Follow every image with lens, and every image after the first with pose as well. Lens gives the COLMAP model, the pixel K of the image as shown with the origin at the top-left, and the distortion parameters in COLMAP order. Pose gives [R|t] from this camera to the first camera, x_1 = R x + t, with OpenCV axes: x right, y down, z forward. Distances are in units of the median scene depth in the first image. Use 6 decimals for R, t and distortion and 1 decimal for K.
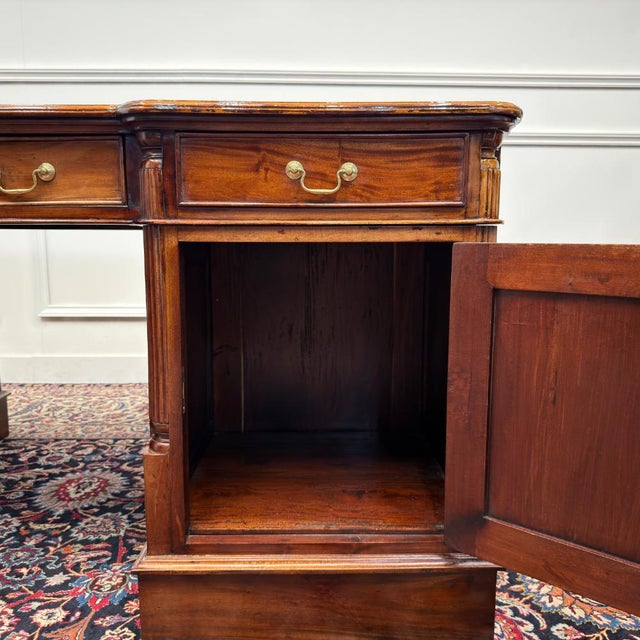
lens RADIAL K [[626.0, 0, 325.2], [0, 626.0, 317.4], [0, 0, 1]] dist [-0.001498, 0.000000]
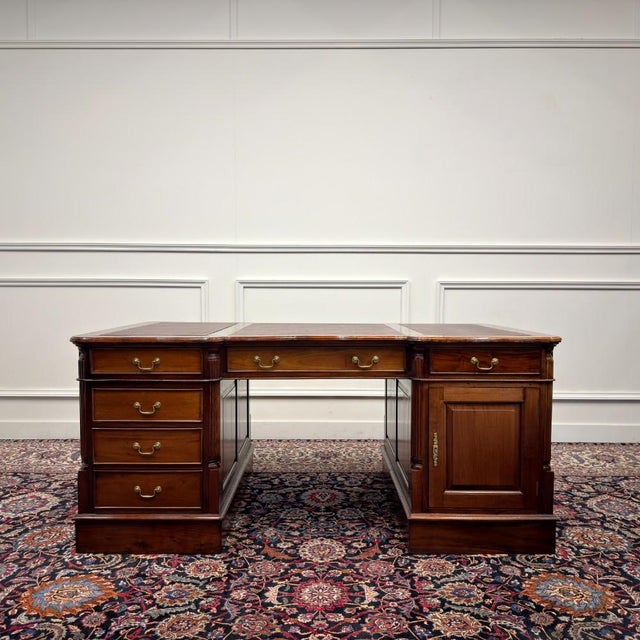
lens RADIAL K [[626.0, 0, 318.7], [0, 626.0, 304.9], [0, 0, 1]] dist [-0.001498, 0.000000]
pose [[0.999748, 0.003985, -0.022100, -0.591085], [-0.006221, 0.994759, -0.102059, -0.178921], [0.021578, 0.102170, 0.994533, -1.510056]]
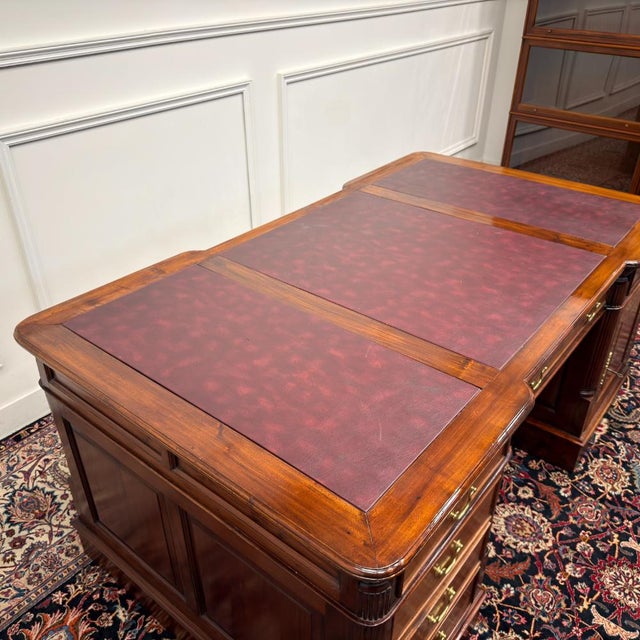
lens RADIAL K [[626.0, 0, 342.2], [0, 626.0, 323.9], [0, 0, 1]] dist [-0.001498, 0.000000]
pose [[0.611673, -0.416245, 0.672753, -2.097620], [0.078284, 0.878063, 0.472098, -1.078567], [-0.787228, -0.236104, 0.569673, 0.487149]]
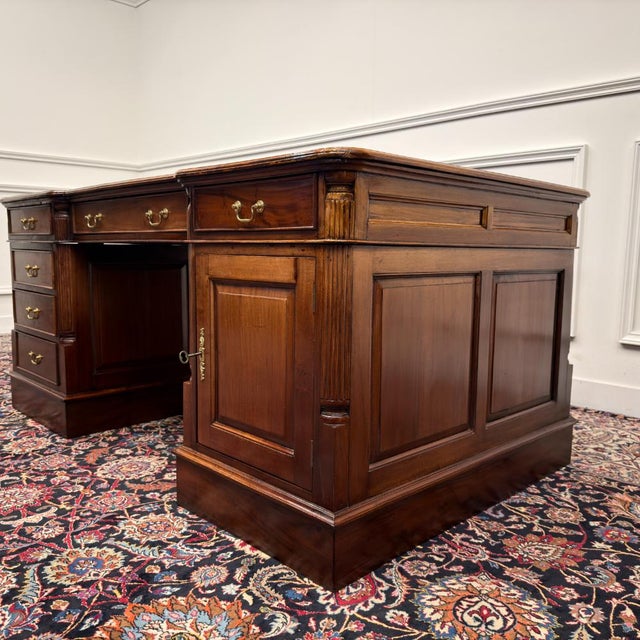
lens RADIAL K [[626.0, 0, 302.7], [0, 626.0, 302.7], [0, 0, 1]] dist [-0.001498, 0.000000]
pose [[0.669408, 0.076536, -0.738942, 1.074347], [-0.105655, 0.994376, 0.007279, -0.031450], [0.735343, 0.073201, 0.673730, 0.110790]]
